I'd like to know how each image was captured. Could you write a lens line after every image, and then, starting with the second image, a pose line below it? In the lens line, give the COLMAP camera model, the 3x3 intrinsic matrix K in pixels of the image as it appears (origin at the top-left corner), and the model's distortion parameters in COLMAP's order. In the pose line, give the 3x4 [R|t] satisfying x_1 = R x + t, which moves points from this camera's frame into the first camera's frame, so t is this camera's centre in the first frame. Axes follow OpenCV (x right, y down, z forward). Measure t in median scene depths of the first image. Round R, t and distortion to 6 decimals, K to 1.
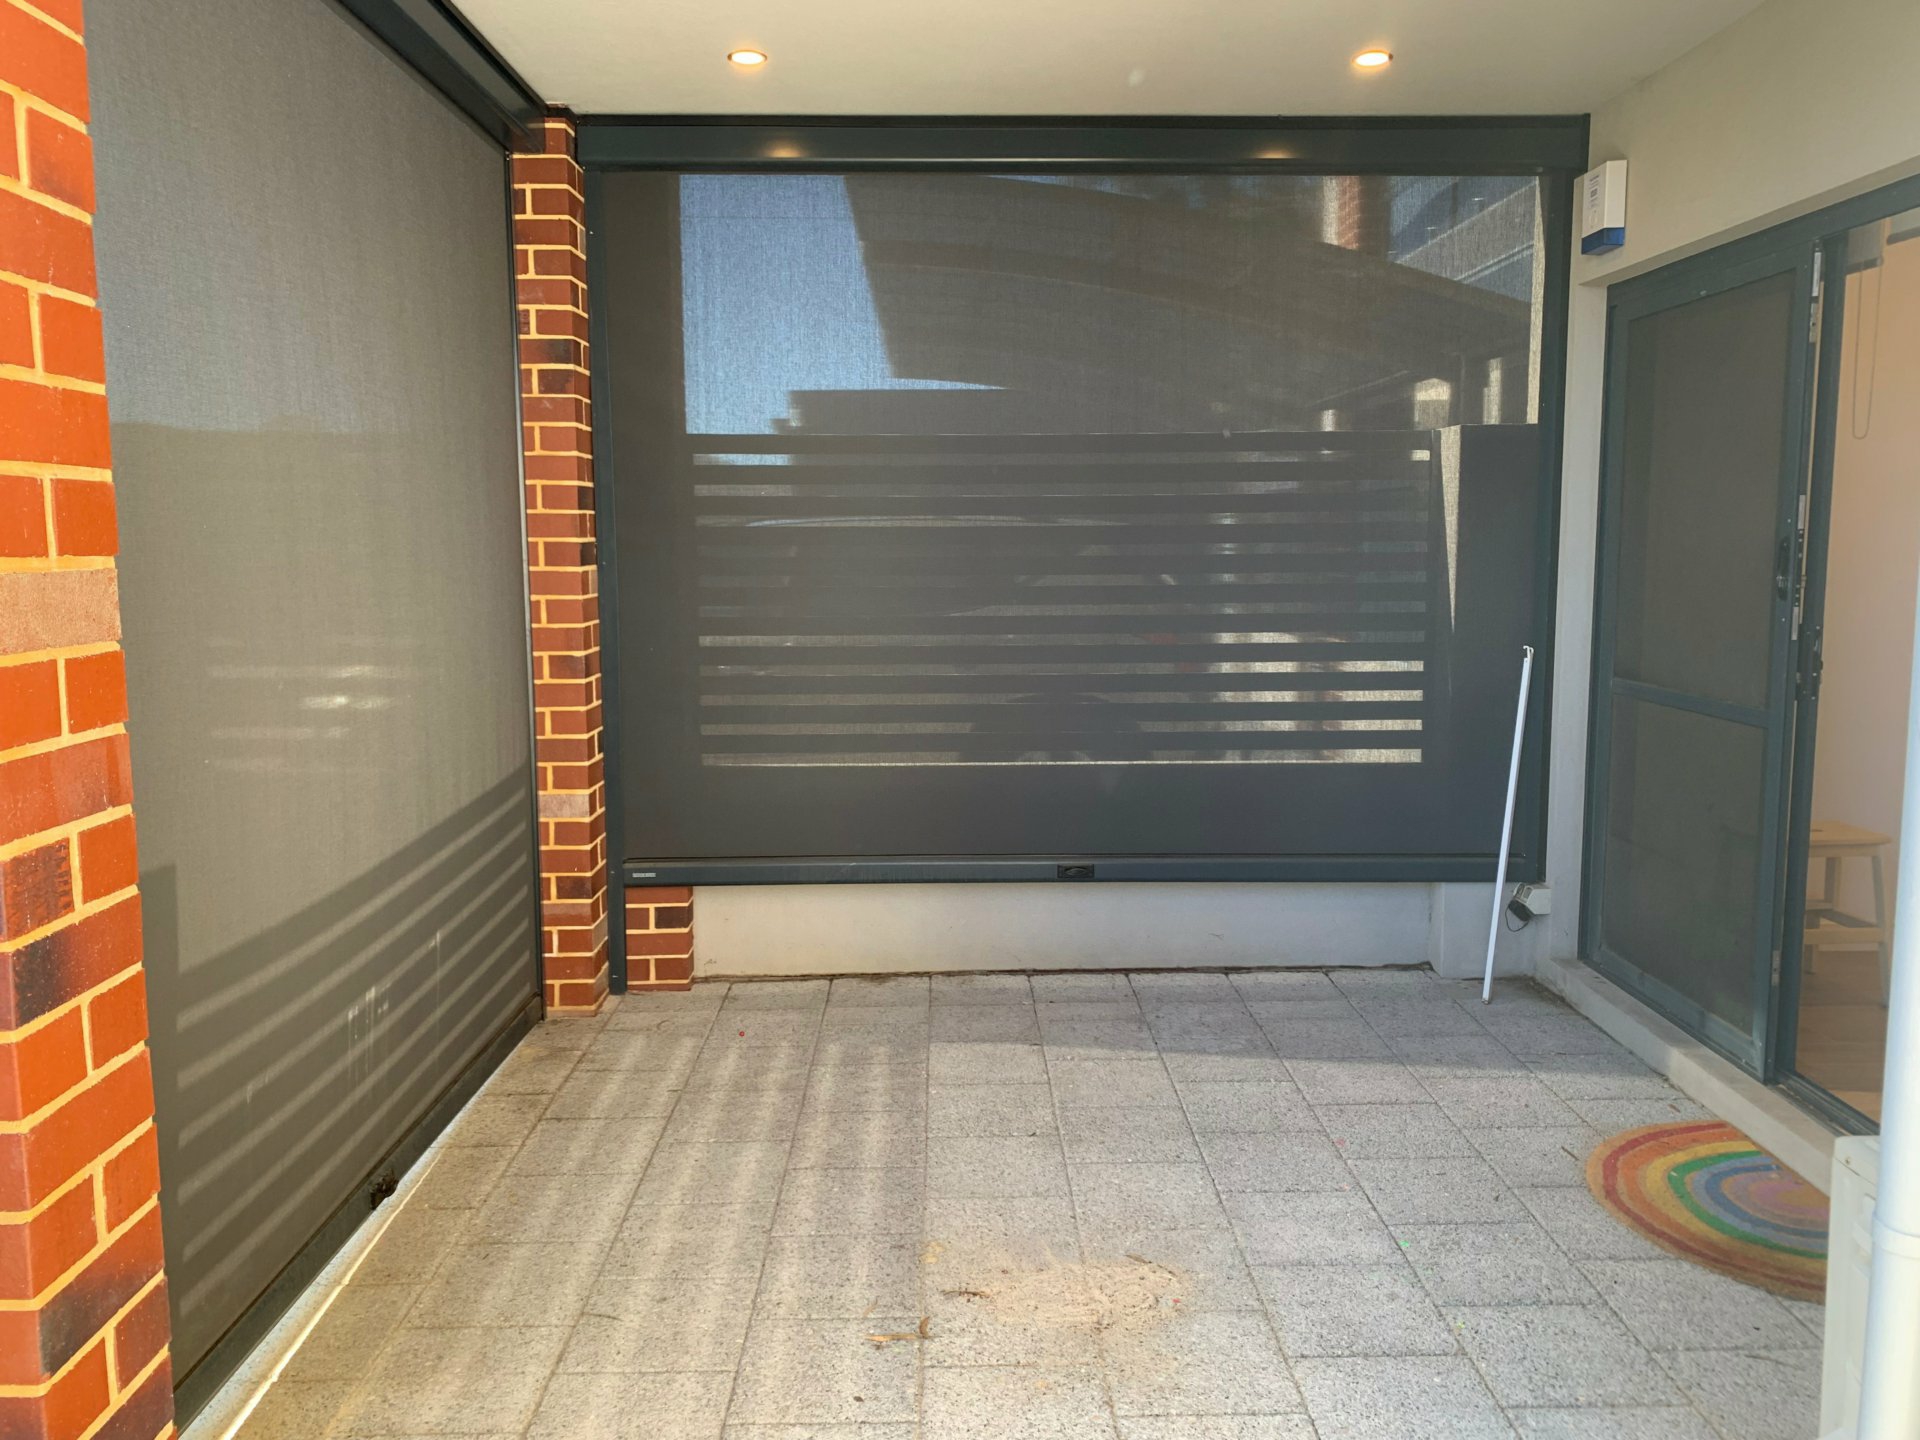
lens RADIAL K [[1477.6, 0, 953.1], [0, 1477.6, 705.0], [0, 0, 1]] dist [0.055635, -0.042511]
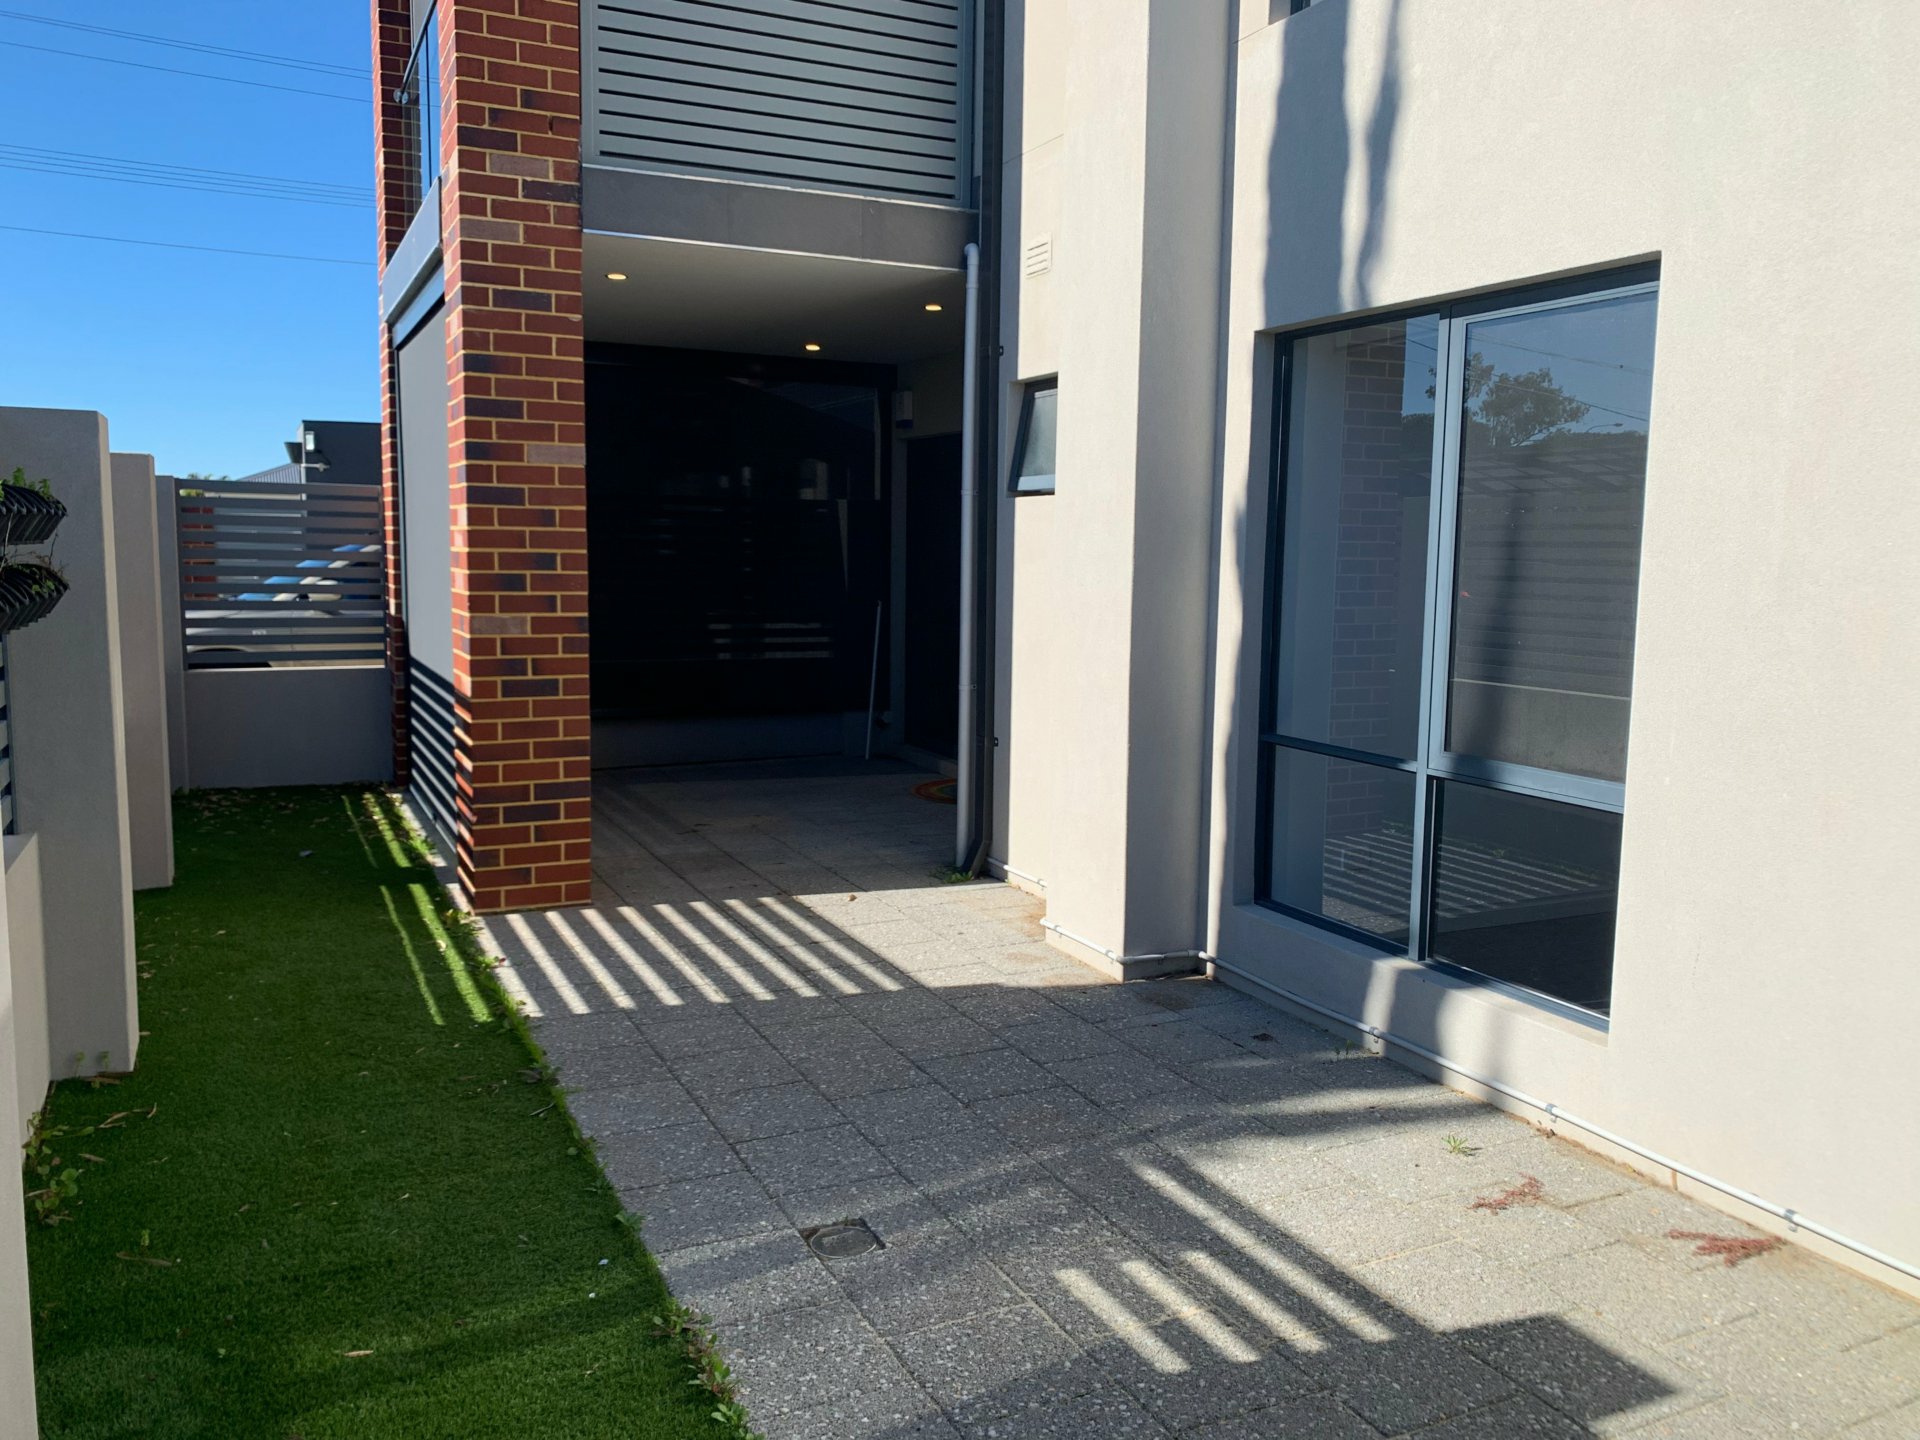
lens RADIAL K [[1477.6, 0, 941.3], [0, 1477.6, 709.3], [0, 0, 1]] dist [0.055635, -0.042511]
pose [[0.905088, -0.035703, 0.423722, -0.480078], [0.035447, 0.999336, 0.008488, 0.112900], [-0.423744, 0.007337, 0.905752, -1.051576]]
